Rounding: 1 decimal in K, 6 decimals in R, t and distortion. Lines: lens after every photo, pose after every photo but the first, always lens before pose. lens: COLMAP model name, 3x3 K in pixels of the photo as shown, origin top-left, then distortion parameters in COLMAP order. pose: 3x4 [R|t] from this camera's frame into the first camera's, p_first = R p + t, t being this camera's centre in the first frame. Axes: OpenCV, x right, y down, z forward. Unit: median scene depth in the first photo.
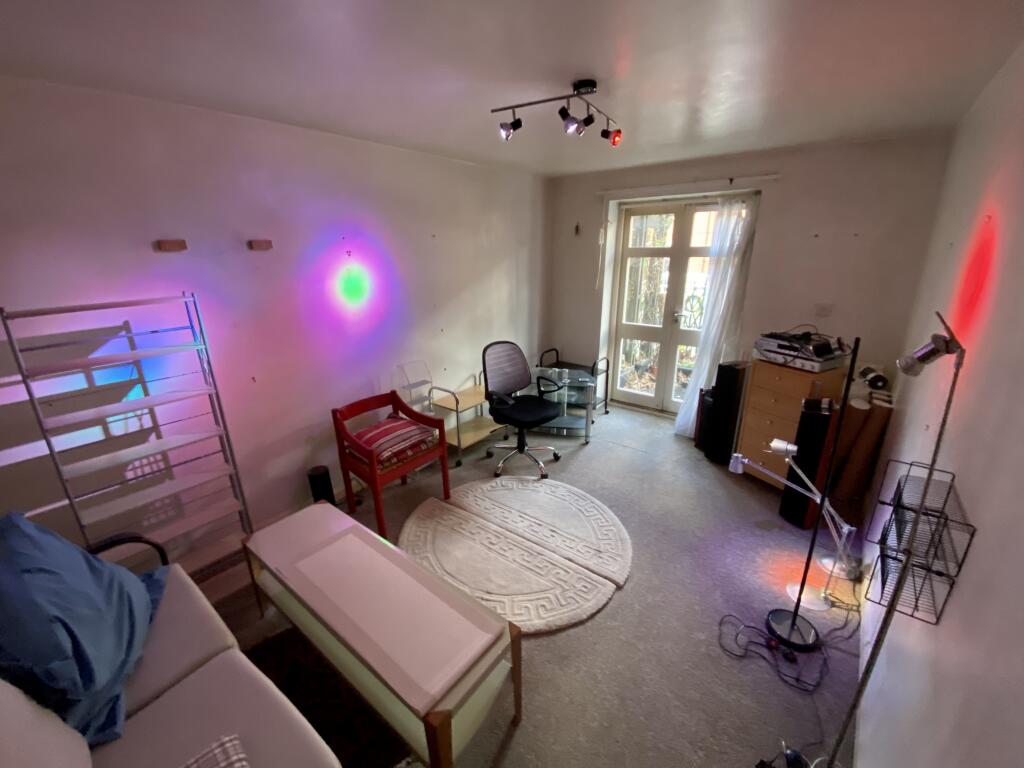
lens RADIAL K [[414.4, 0, 512.0], [0, 414.4, 384.0], [0, 0, 1]] dist [0.000879, 0.000017]
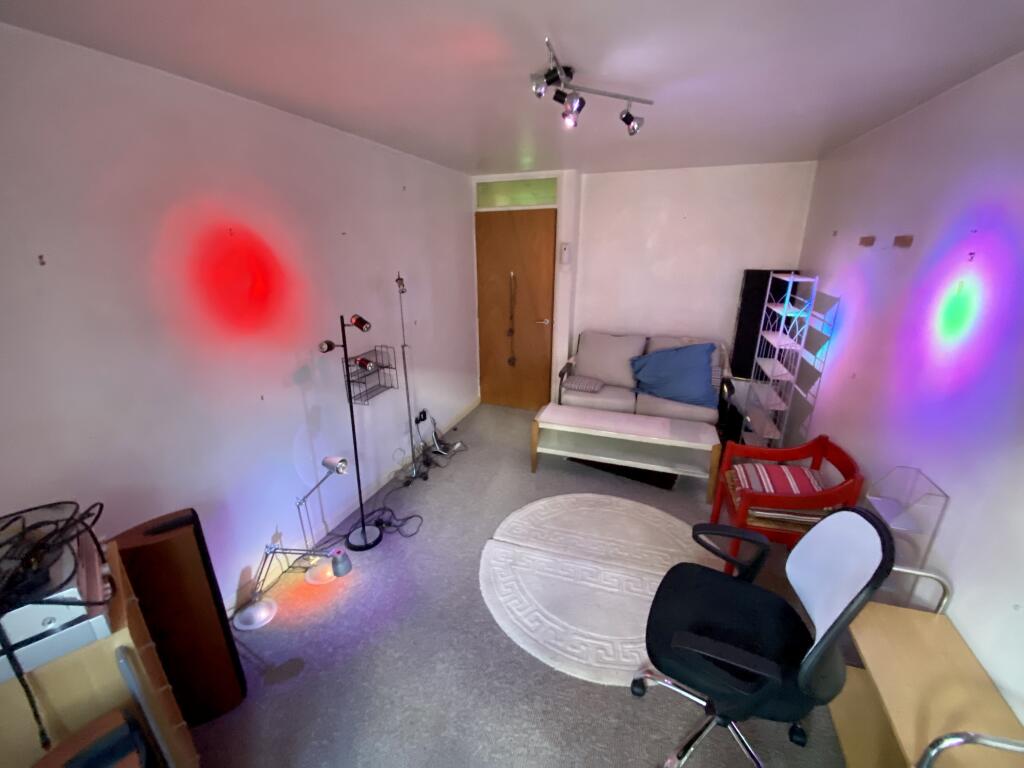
lens RADIAL K [[414.4, 0, 512.0], [0, 414.4, 384.0], [0, 0, 1]] dist [0.000879, 0.000017]
pose [[-0.946022, 0.124334, -0.299307, 0.570959], [-0.088006, 0.790247, 0.606436, -0.667518], [0.311927, 0.600042, -0.736649, 1.862878]]
